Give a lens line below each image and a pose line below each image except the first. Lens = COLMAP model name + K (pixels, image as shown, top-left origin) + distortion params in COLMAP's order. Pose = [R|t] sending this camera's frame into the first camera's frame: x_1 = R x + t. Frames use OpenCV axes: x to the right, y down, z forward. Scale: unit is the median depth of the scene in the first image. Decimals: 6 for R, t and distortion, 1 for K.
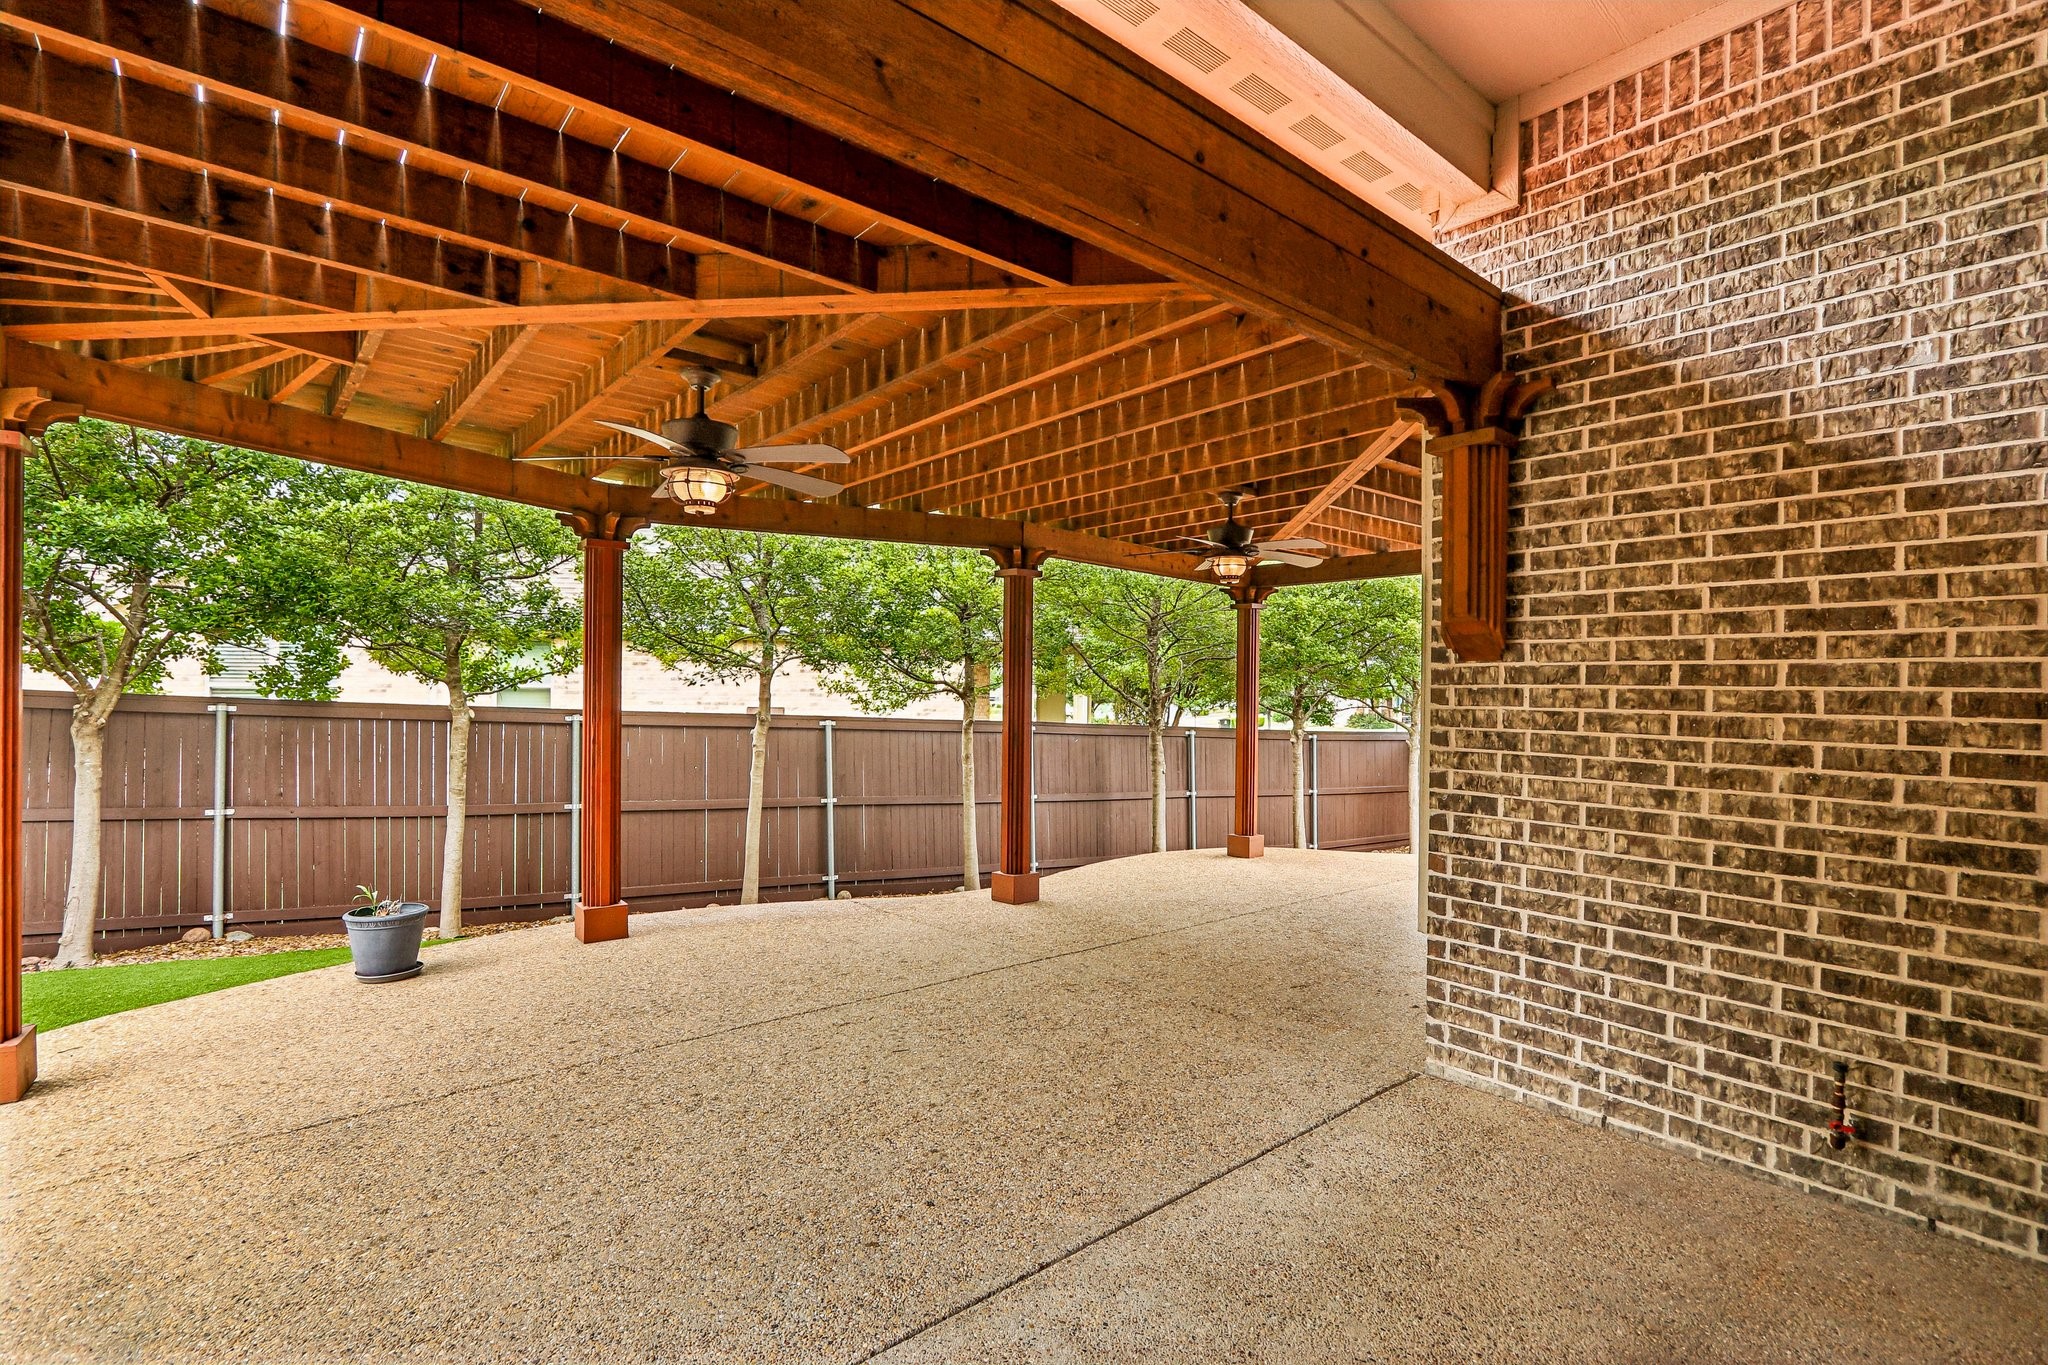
lens RADIAL K [[942.3, 0, 1032.4], [0, 942.3, 692.6], [0, 0, 1]] dist [-0.014824, 0.002004]
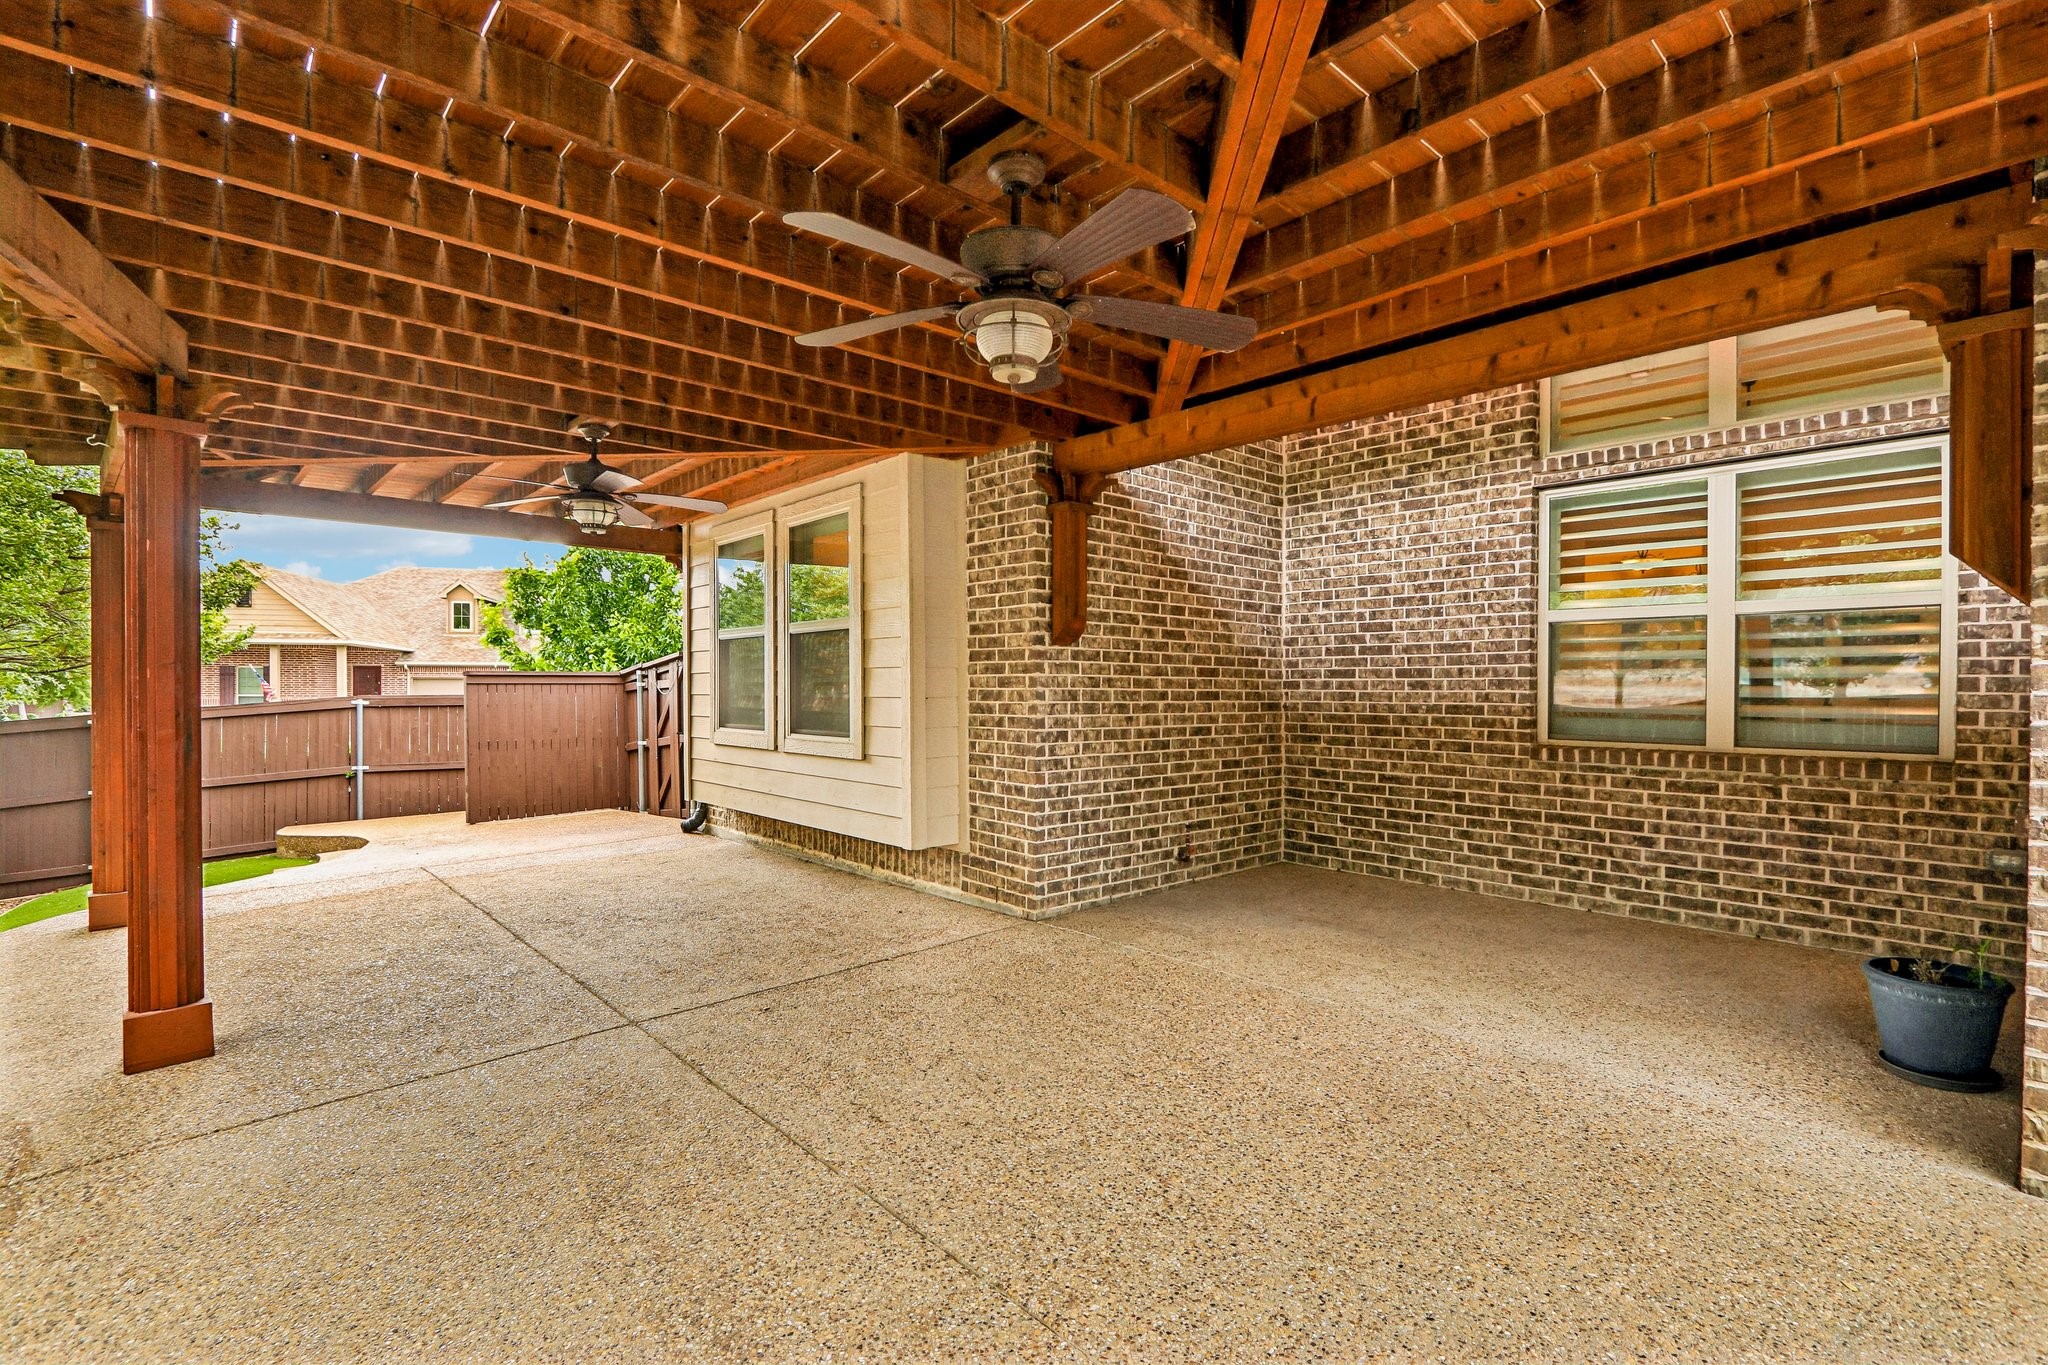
lens RADIAL K [[942.3, 0, 1032.4], [0, 942.3, 692.6], [0, 0, 1]] dist [-0.014824, 0.002004]
pose [[-0.039929, -0.016279, 0.999070, -1.232474], [-0.002501, 0.999866, 0.016192, 0.022189], [-0.999199, -0.001852, -0.039965, 1.233857]]
